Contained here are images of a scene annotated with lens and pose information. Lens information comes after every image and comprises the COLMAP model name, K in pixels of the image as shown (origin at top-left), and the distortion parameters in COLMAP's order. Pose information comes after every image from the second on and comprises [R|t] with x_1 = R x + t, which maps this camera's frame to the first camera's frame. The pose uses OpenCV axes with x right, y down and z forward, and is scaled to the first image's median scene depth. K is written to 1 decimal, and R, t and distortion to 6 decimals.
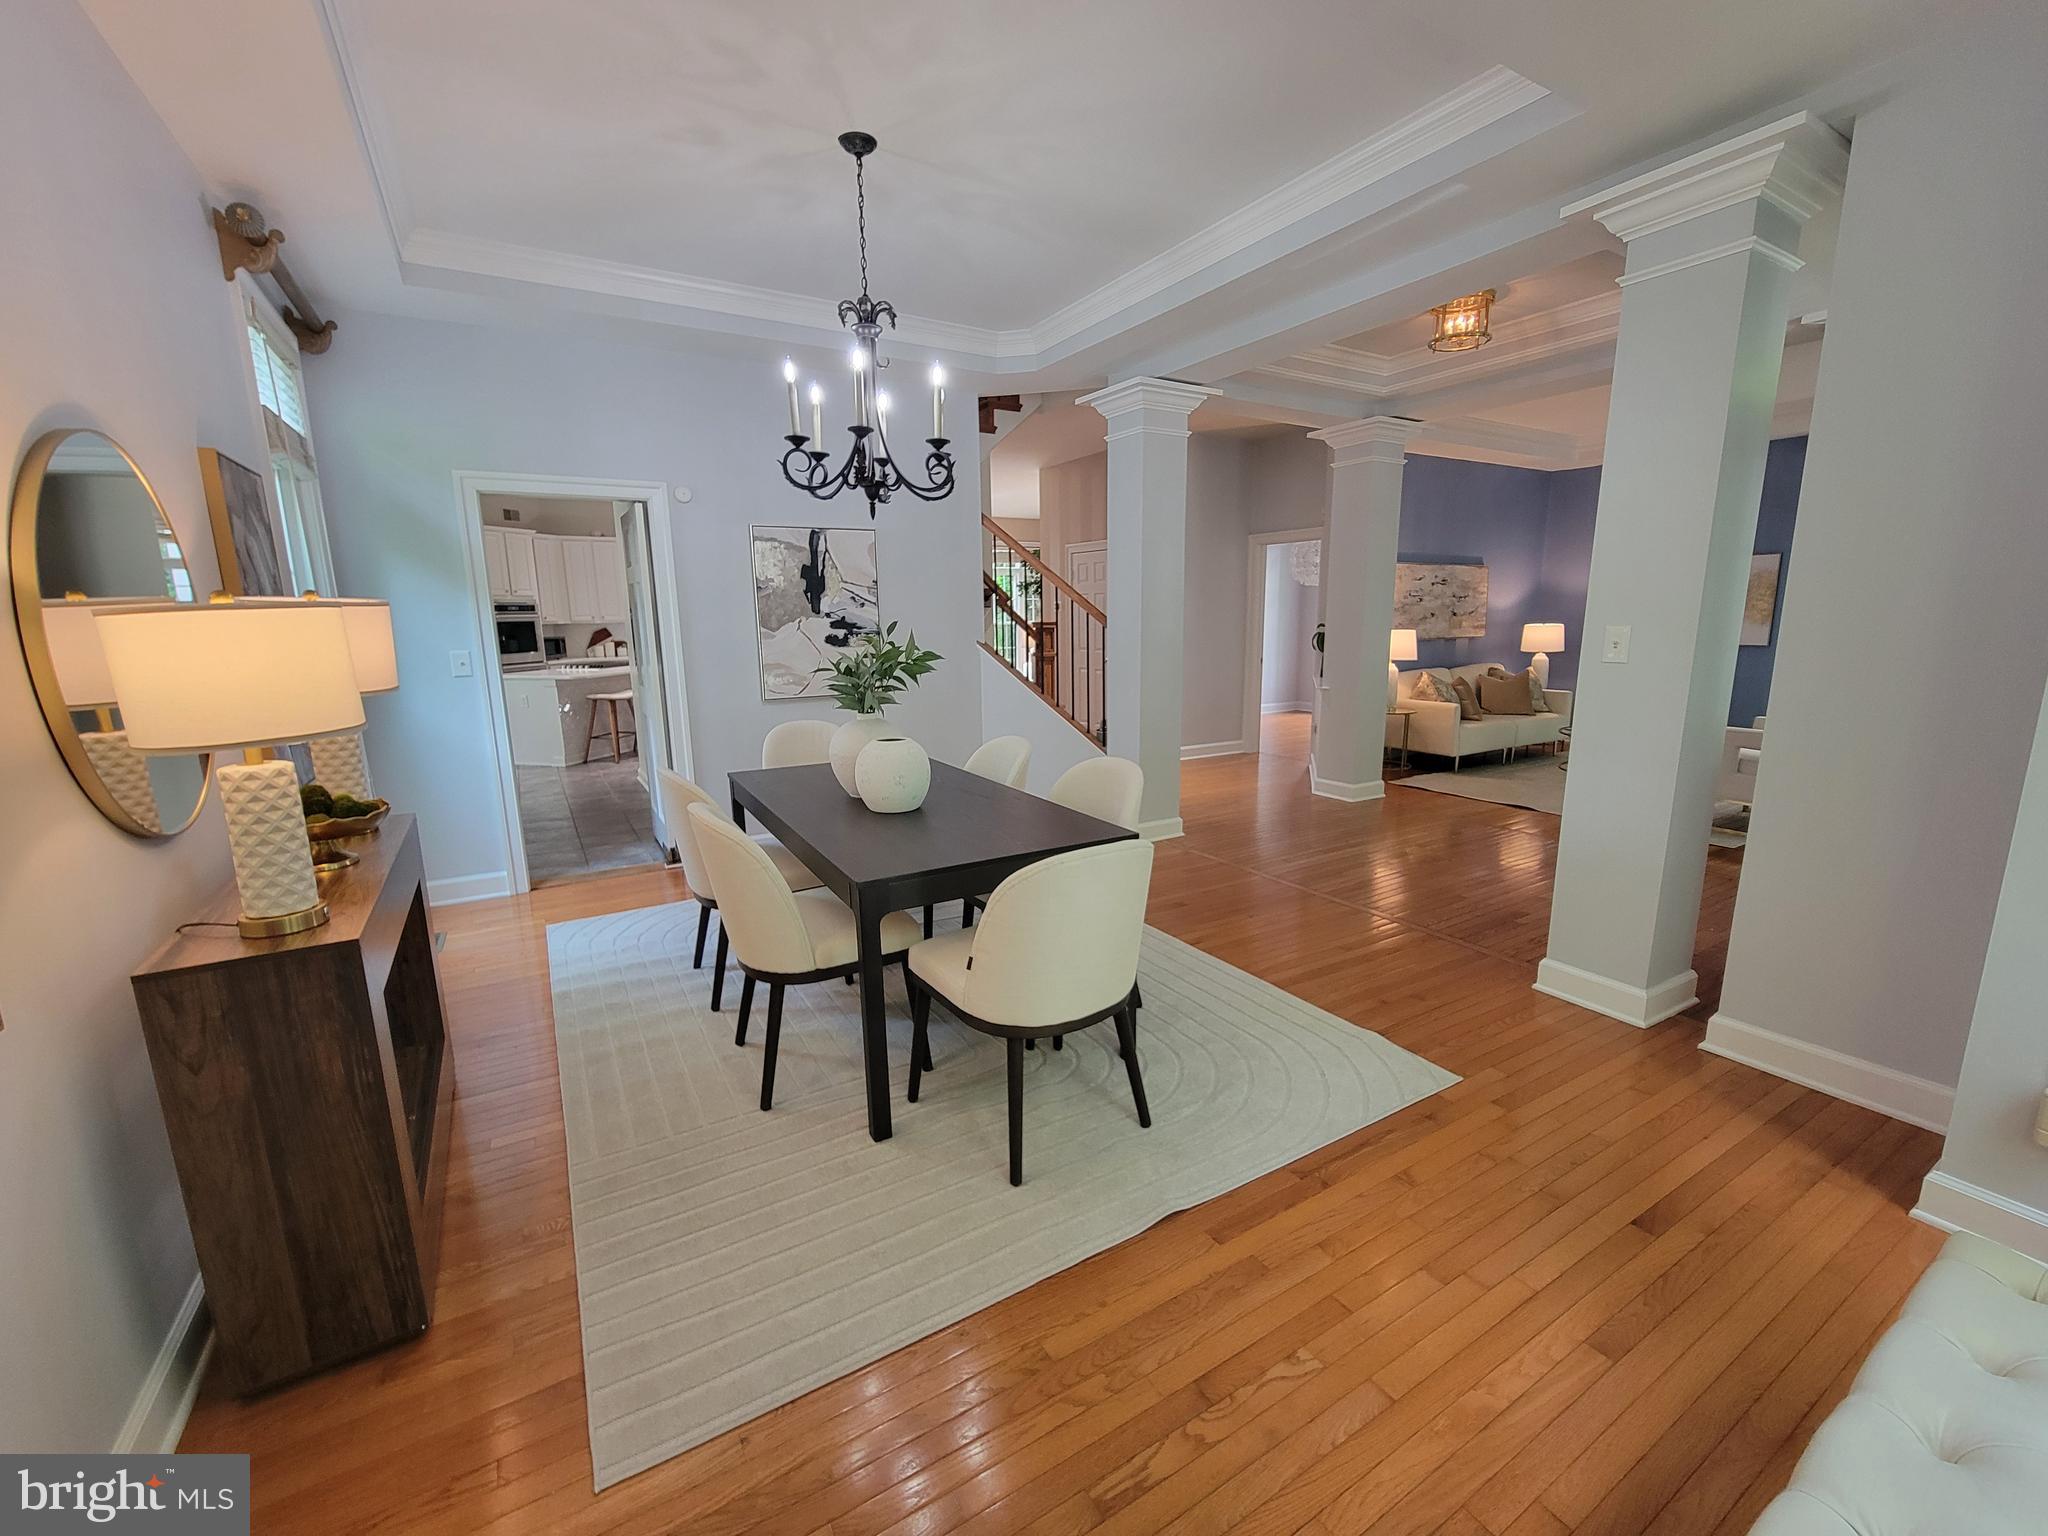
lens RADIAL K [[840.3, 0, 1031.5], [0, 840.3, 778.1], [0, 0, 1]] dist [-0.004588, -0.000106]
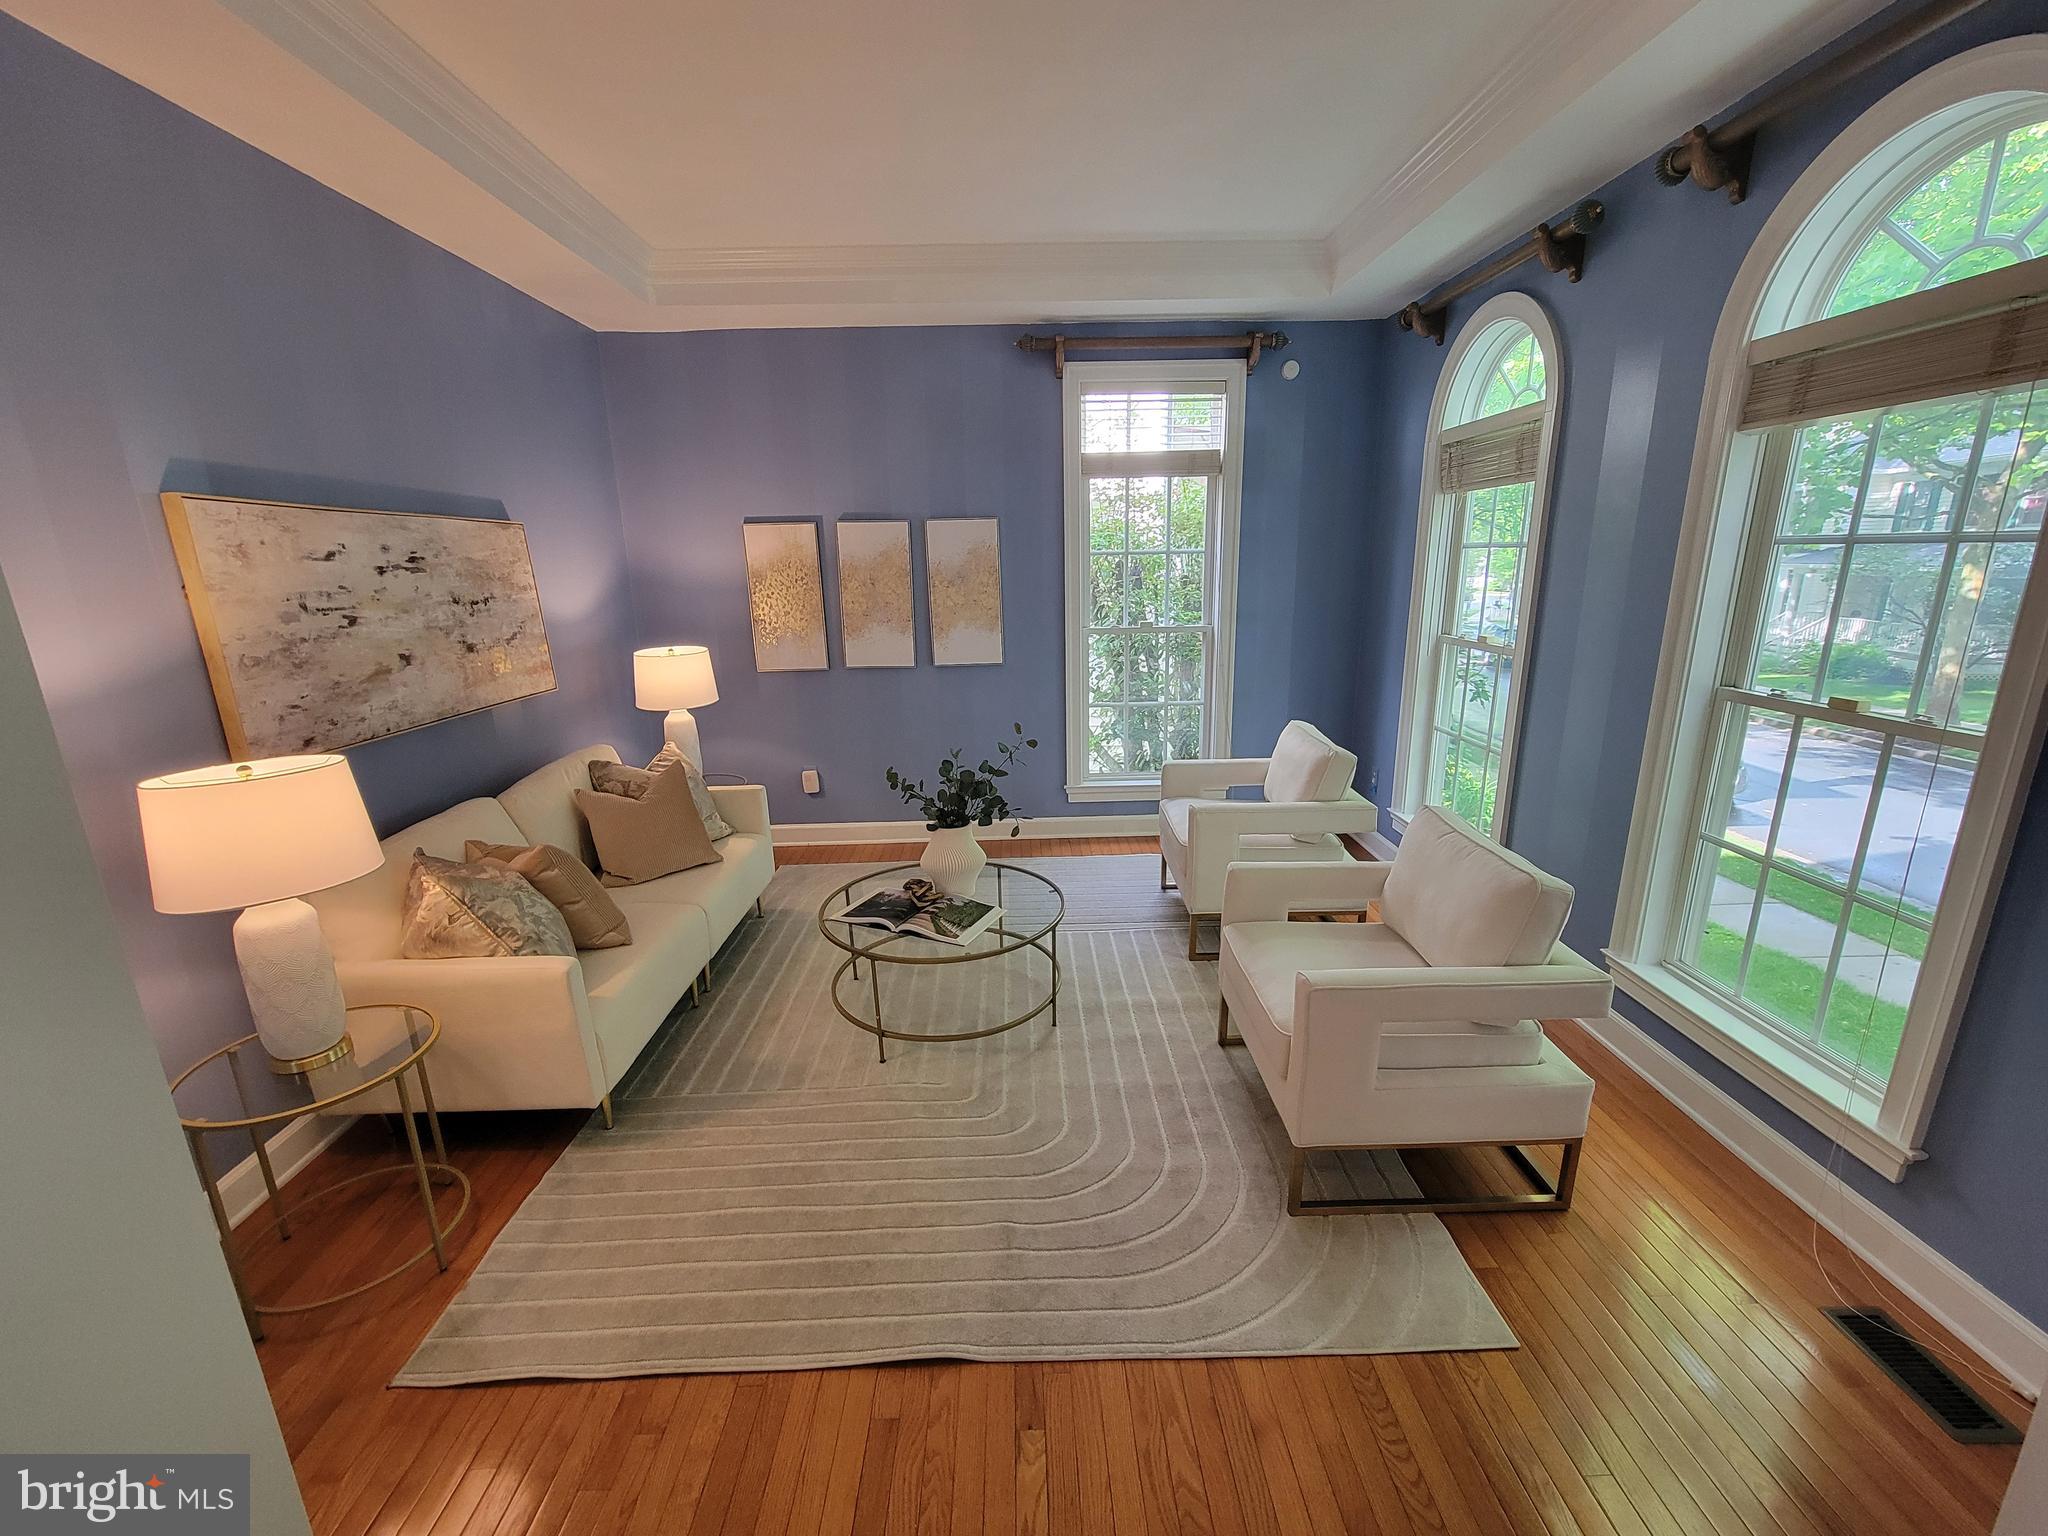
lens RADIAL K [[840.3, 0, 1031.5], [0, 840.3, 778.1], [0, 0, 1]] dist [-0.004588, -0.000106]
pose [[0.492444, -0.217627, 0.842696, 0.472056], [0.180710, 0.972700, 0.145599, -0.234803], [-0.851377, 0.080584, 0.518328, 0.941612]]
